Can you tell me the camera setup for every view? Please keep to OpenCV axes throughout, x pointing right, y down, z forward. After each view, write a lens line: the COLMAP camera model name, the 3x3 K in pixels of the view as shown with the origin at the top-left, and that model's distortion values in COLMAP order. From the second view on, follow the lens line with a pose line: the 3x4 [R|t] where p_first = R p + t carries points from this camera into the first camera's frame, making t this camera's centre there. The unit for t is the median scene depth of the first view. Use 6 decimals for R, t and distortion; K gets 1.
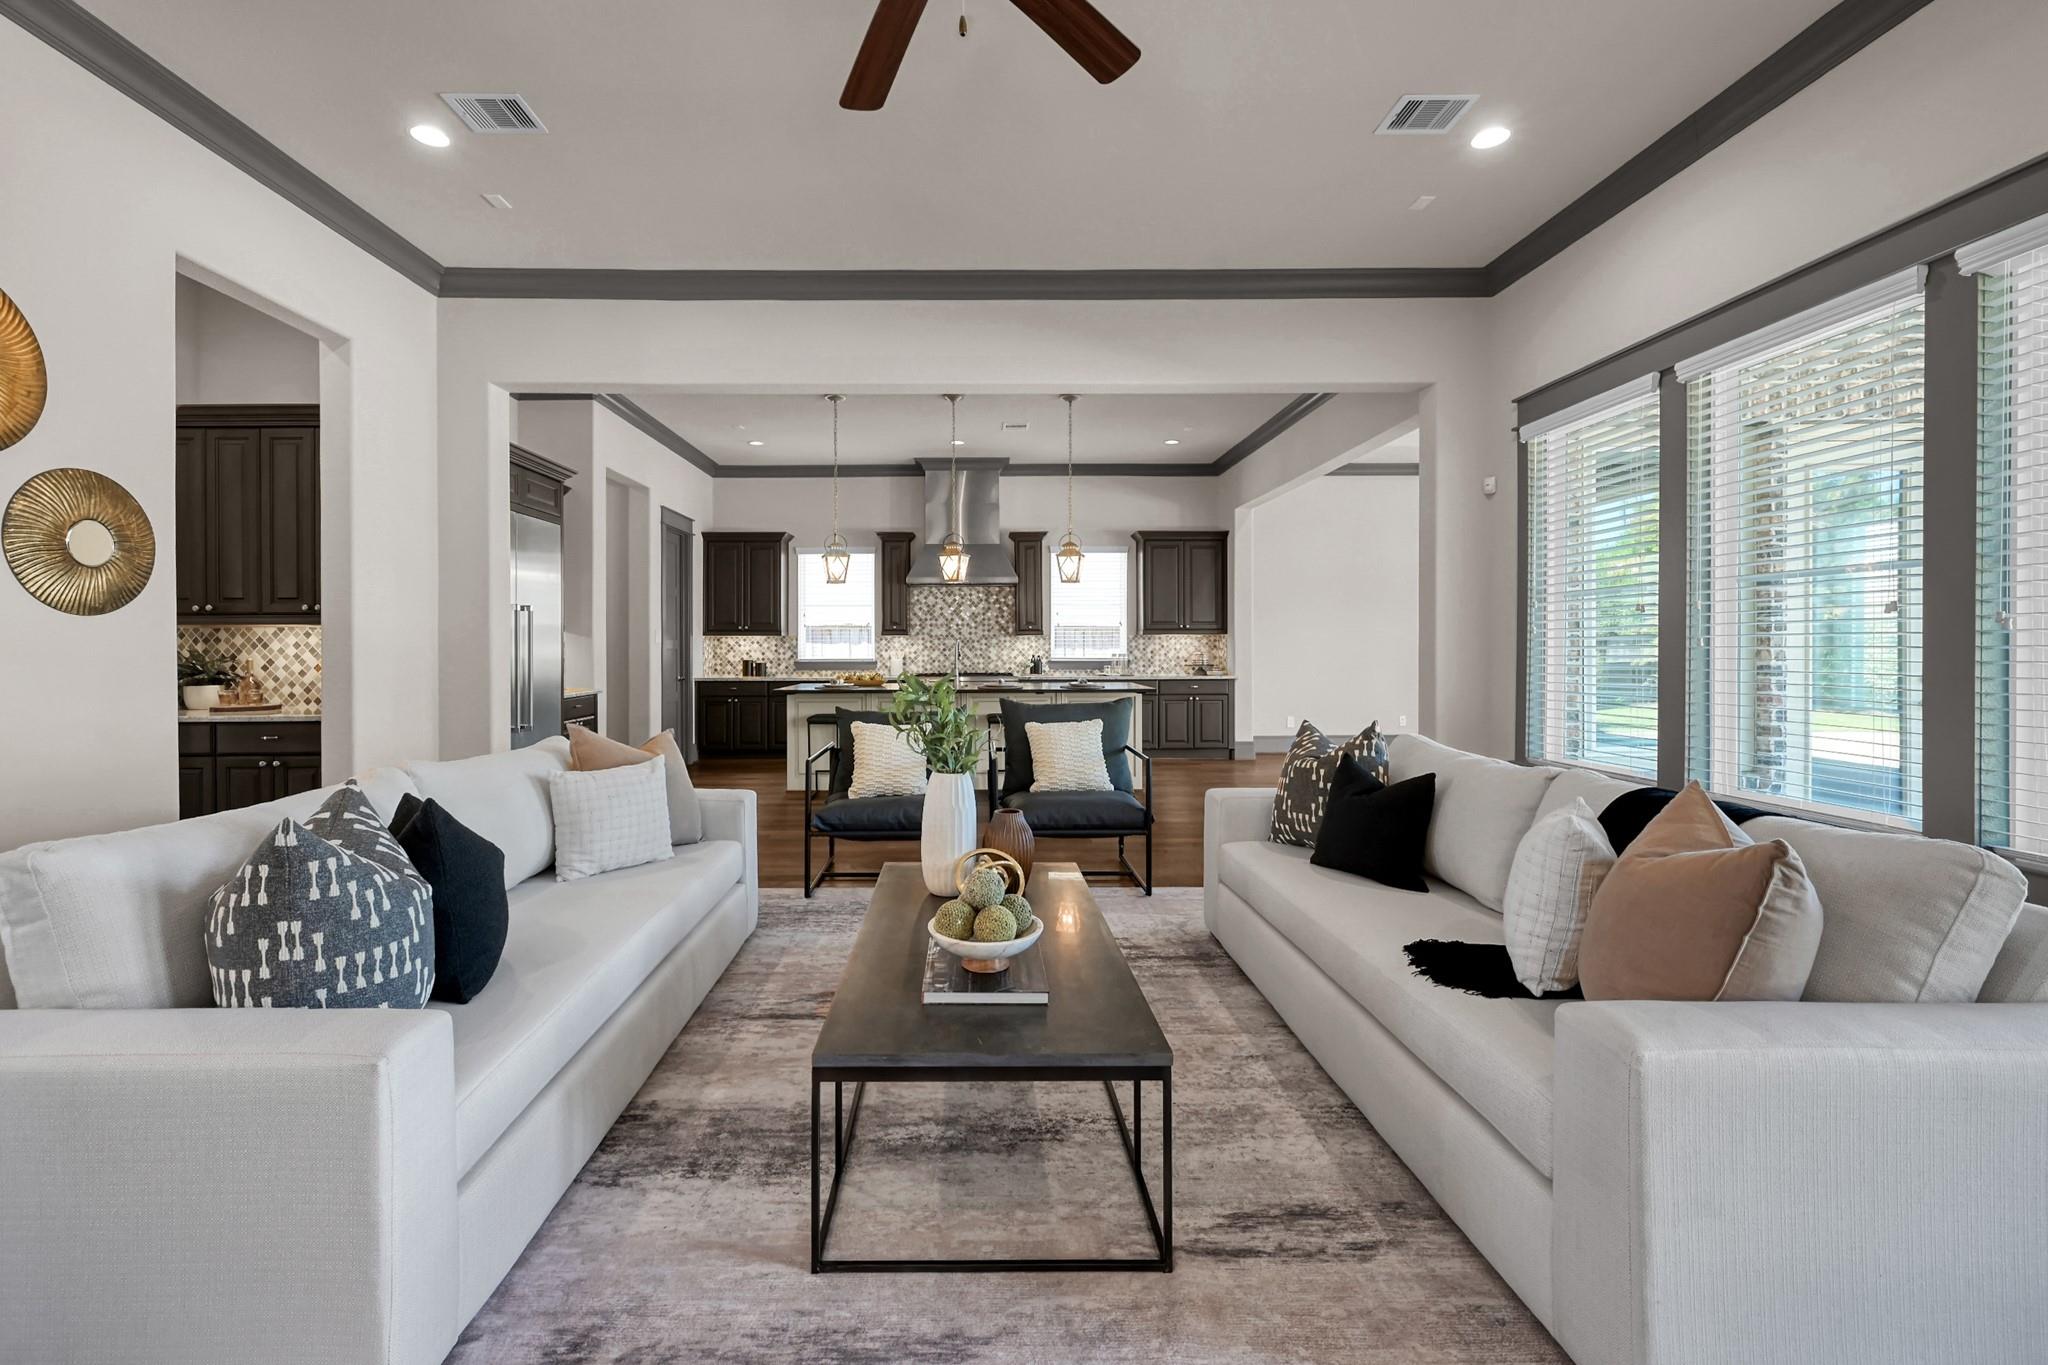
lens RADIAL K [[860.0, 0, 979.7], [0, 860.0, 654.0], [0, 0, 1]] dist [0.001583, 0.000293]
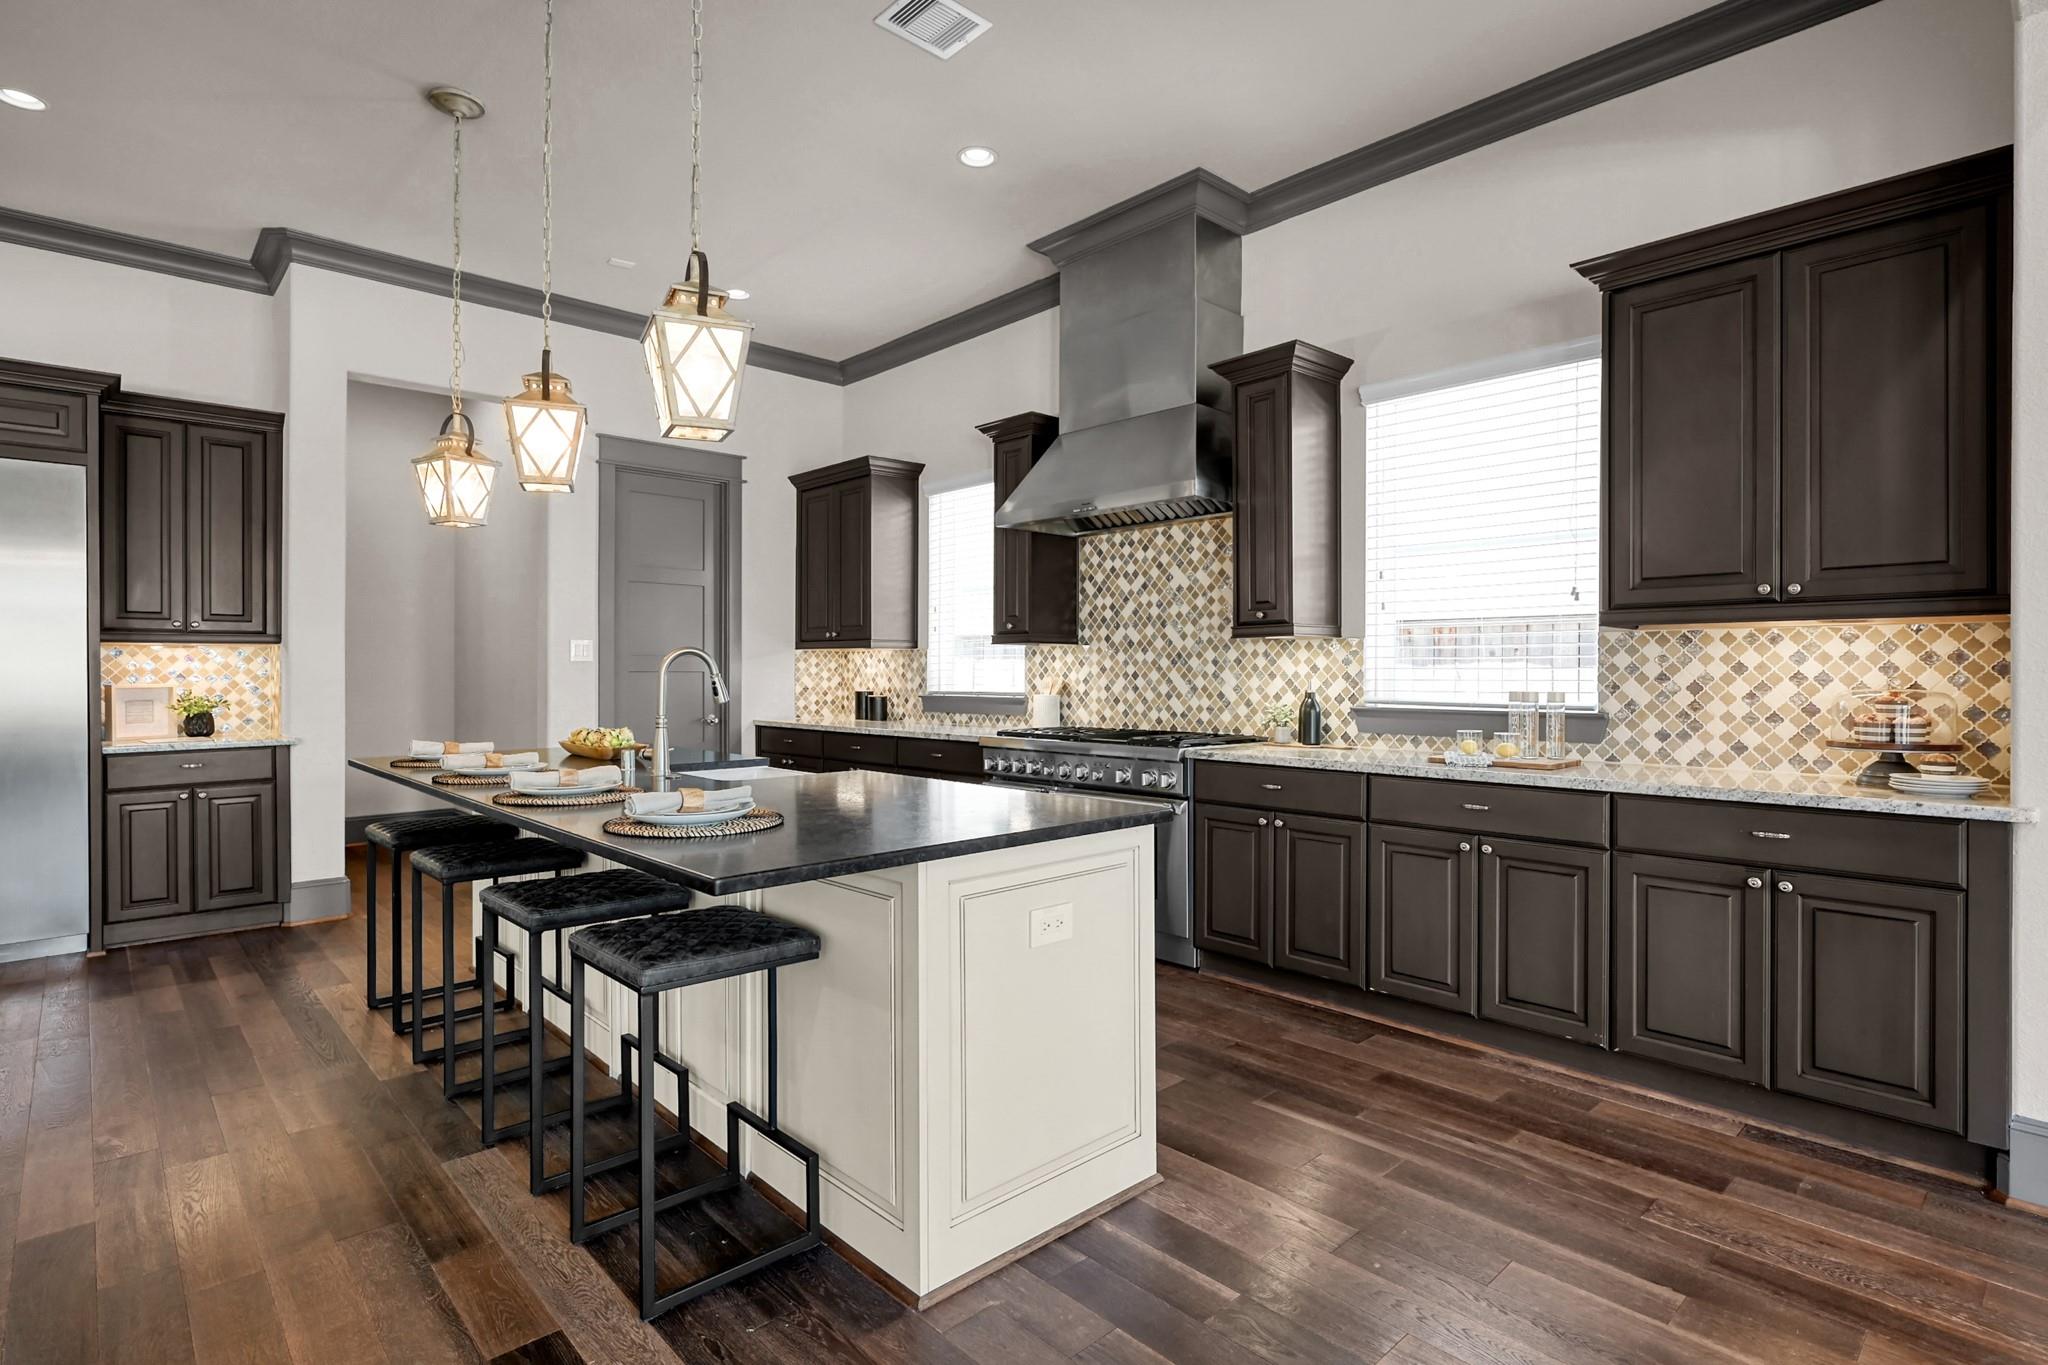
lens RADIAL K [[1017.1, 0, 1024.0], [0, 1017.1, 682.5], [0, 0, 1]] dist [-0.001252, 0.000200]
pose [[0.675681, 0.011245, -0.737108, 0.306105], [-0.009181, 0.999934, 0.006839, -0.004405], [0.737137, 0.002147, 0.675740, 0.626091]]
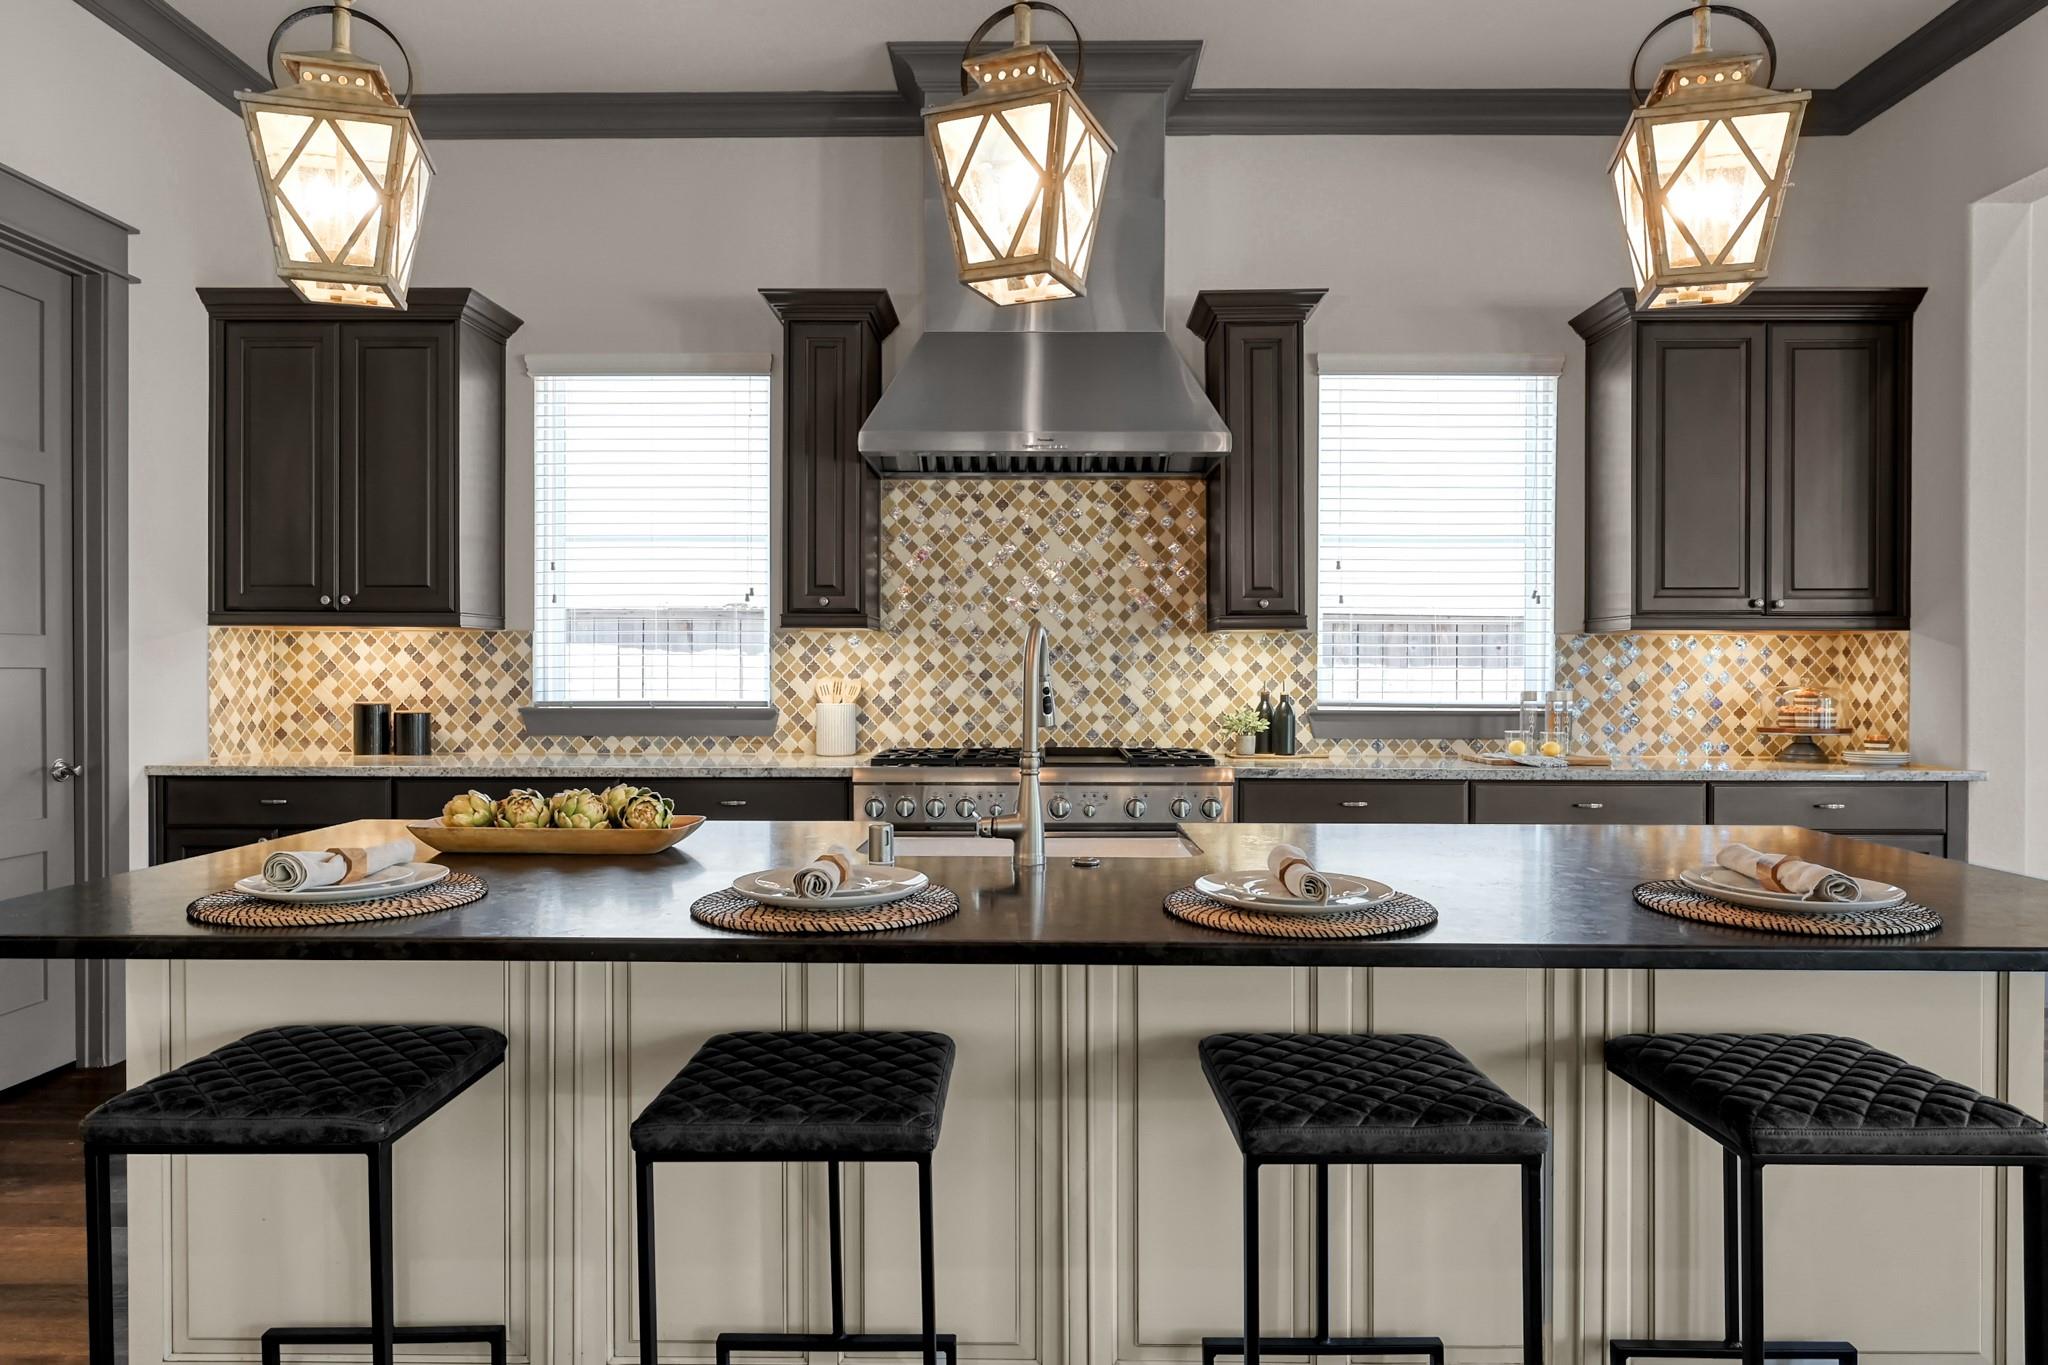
lens RADIAL K [[1222.5, 0, 1024.0], [0, 1222.5, 682.5], [0, 0, 1]] dist [0.000307, -0.000597]
pose [[0.999789, 0.006155, -0.019622, -0.018072], [-0.006164, 0.999981, -0.000395, -0.002098], [0.019620, 0.000516, 0.999807, 0.555173]]
